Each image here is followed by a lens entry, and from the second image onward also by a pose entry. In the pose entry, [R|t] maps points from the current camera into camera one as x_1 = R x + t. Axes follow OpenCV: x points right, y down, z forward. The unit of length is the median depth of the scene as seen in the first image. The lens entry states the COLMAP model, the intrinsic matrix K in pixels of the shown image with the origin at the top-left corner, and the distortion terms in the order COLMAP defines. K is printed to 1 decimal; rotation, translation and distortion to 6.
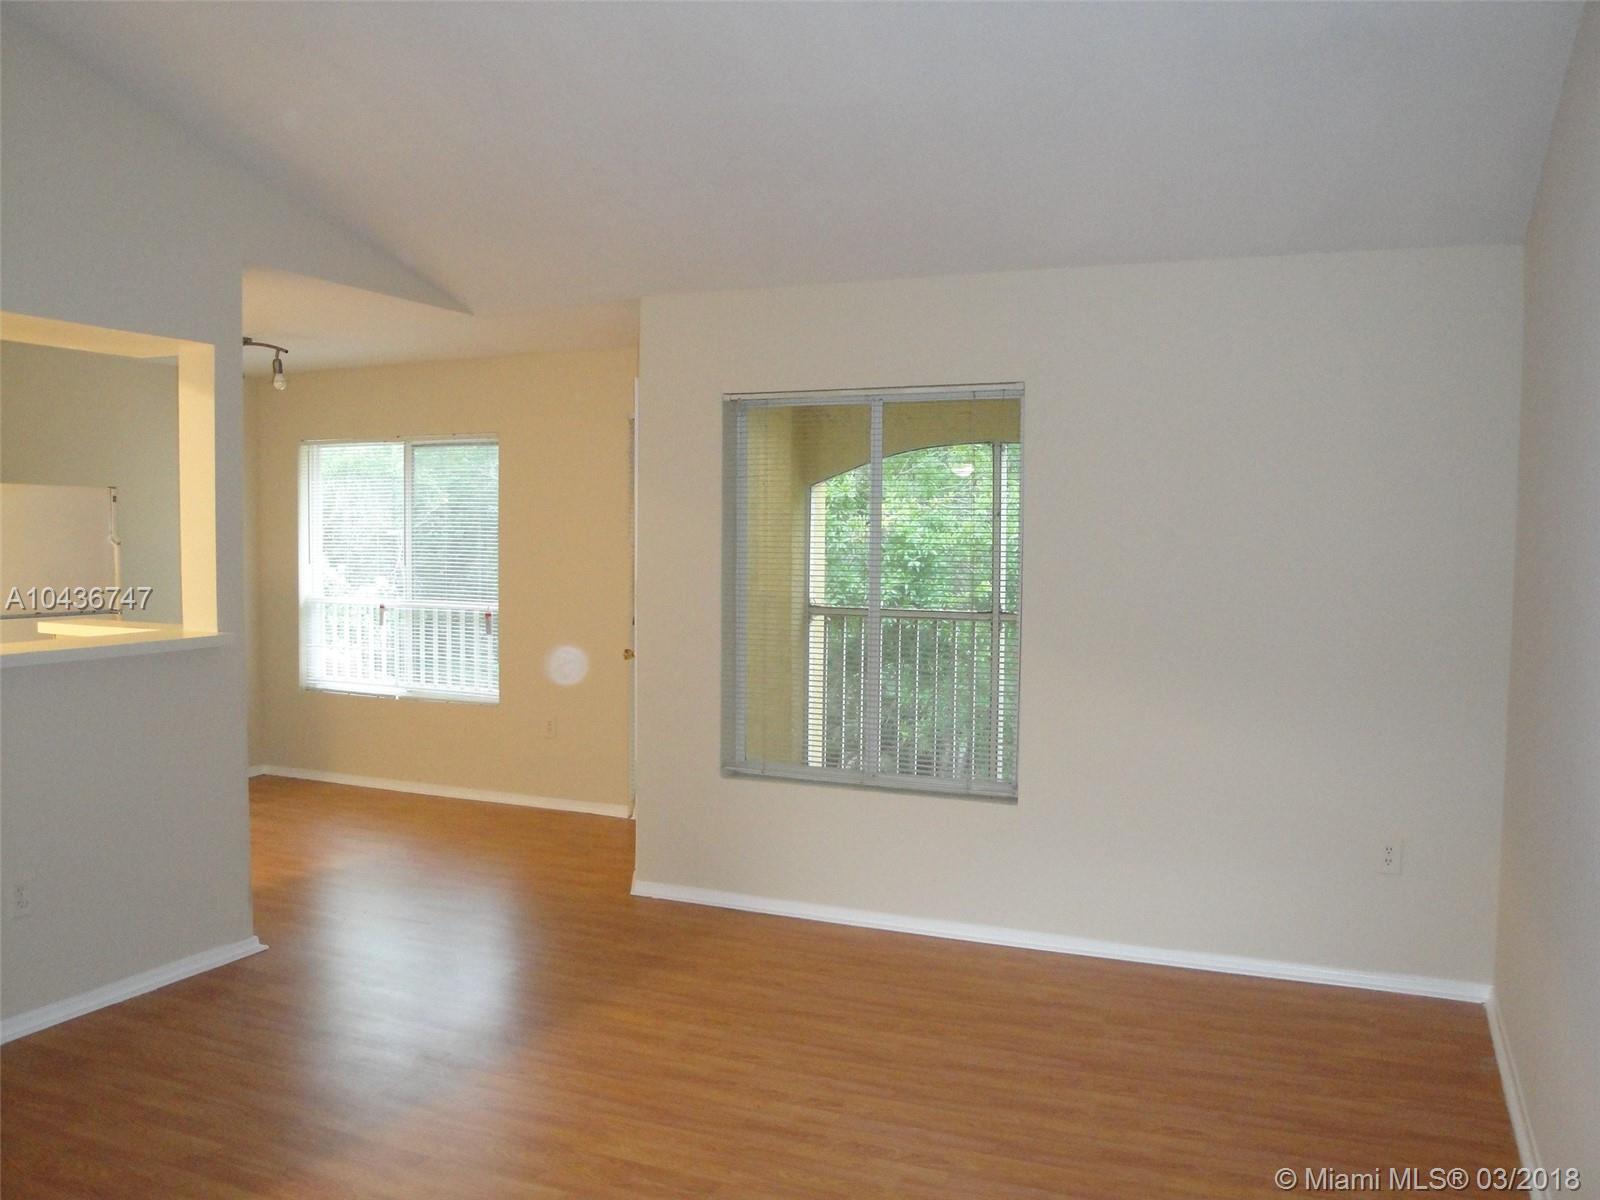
lens RADIAL K [[1304.6, 0, 800.0], [0, 1304.6, 600.0], [0, 0, 1]] dist [-0.157869, 0.122655]
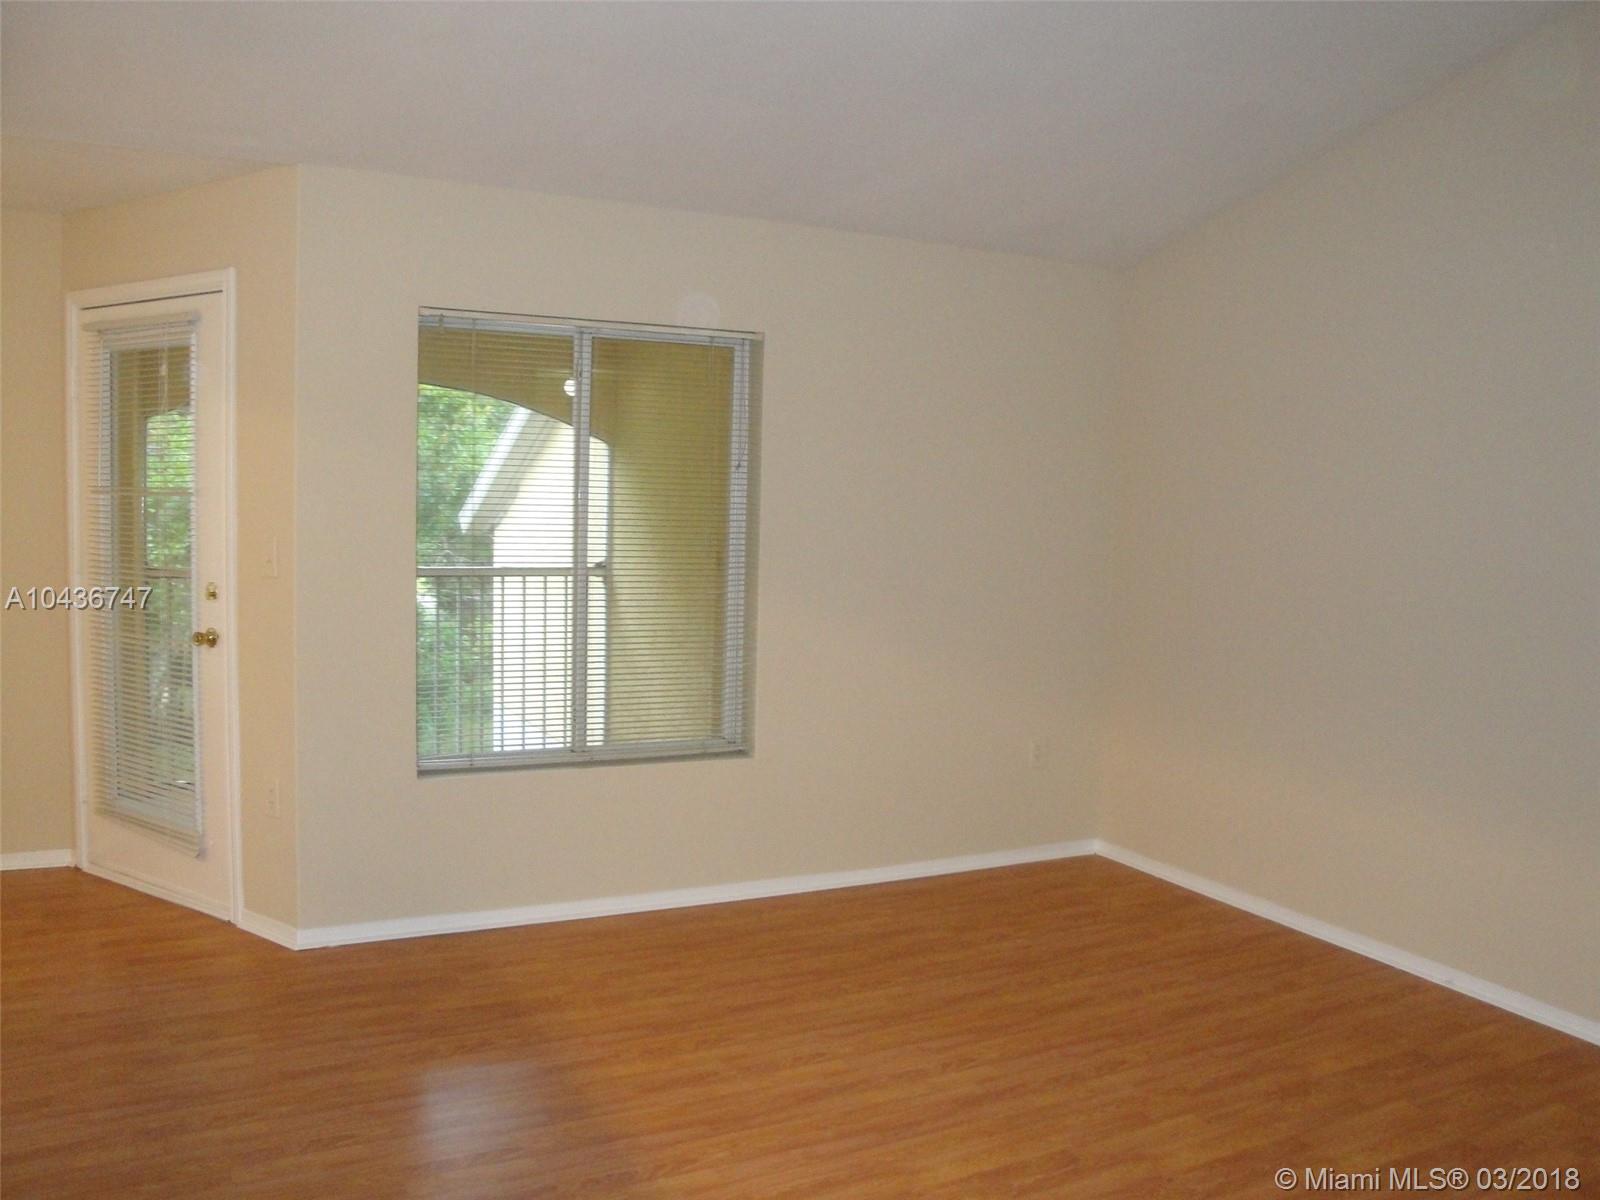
lens RADIAL K [[1304.6, 0, 800.0], [0, 1304.6, 600.0], [0, 0, 1]] dist [-0.157869, 0.122655]
pose [[0.628060, -0.050470, 0.776527, -0.686441], [0.015757, 0.998515, 0.052154, -0.018035], [-0.778006, -0.020520, 0.627922, 0.401134]]
